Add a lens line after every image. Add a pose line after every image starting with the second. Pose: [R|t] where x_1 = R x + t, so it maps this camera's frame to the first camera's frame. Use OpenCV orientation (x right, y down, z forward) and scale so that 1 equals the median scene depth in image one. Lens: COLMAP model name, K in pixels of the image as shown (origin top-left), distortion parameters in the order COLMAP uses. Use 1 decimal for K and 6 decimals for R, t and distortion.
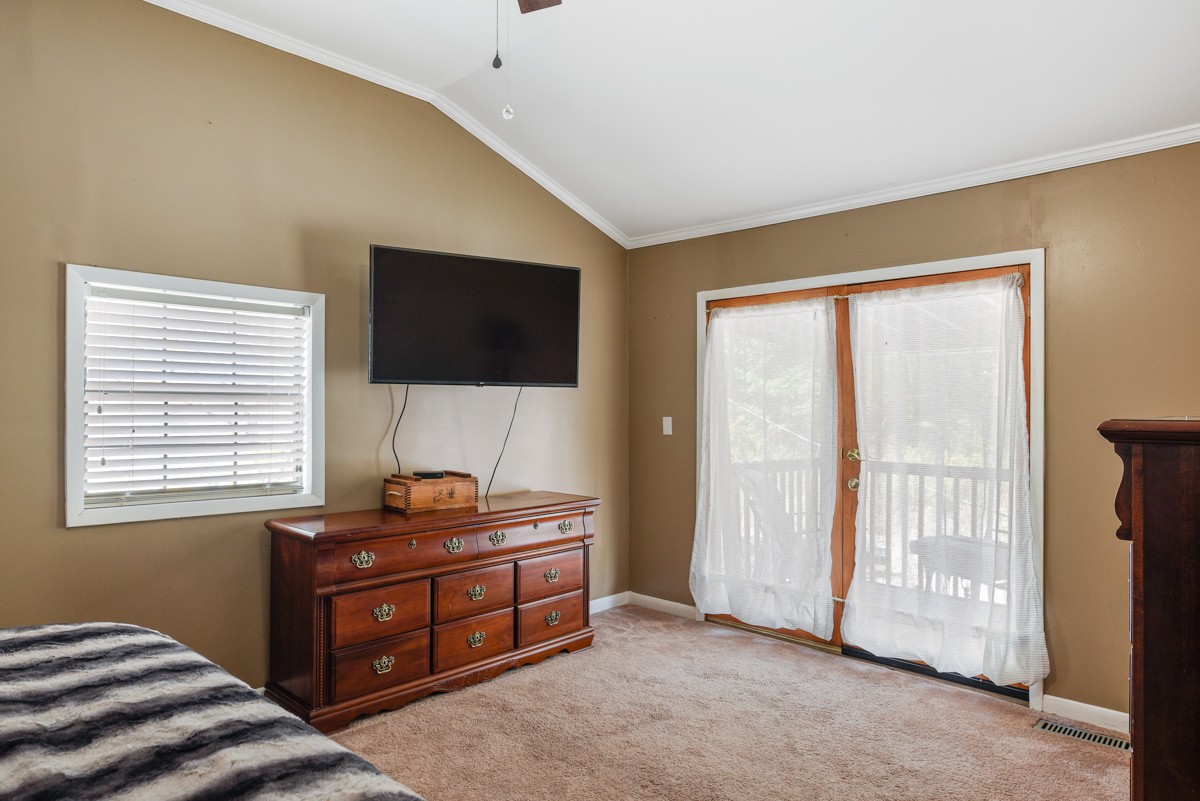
lens RADIAL K [[722.6, 0, 595.2], [0, 722.6, 395.2], [0, 0, 1]] dist [0.004084, 0.000779]
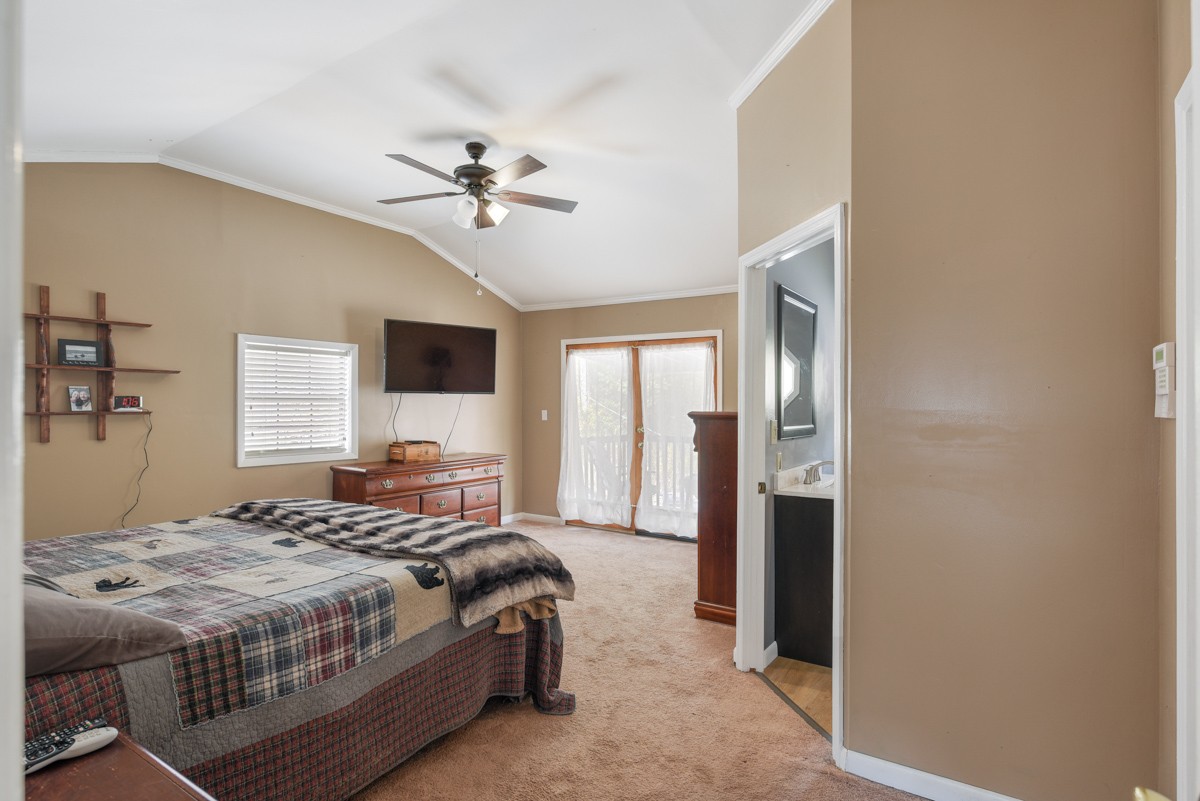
lens RADIAL K [[684.9, 0, 593.9], [0, 684.9, 408.1], [0, 0, 1]] dist [0.003802, 0.000077]
pose [[0.986587, -0.002448, 0.163219, -0.062354], [-0.002154, 0.999605, 0.028014, -0.025926], [-0.163223, -0.027990, 0.986192, -0.780903]]
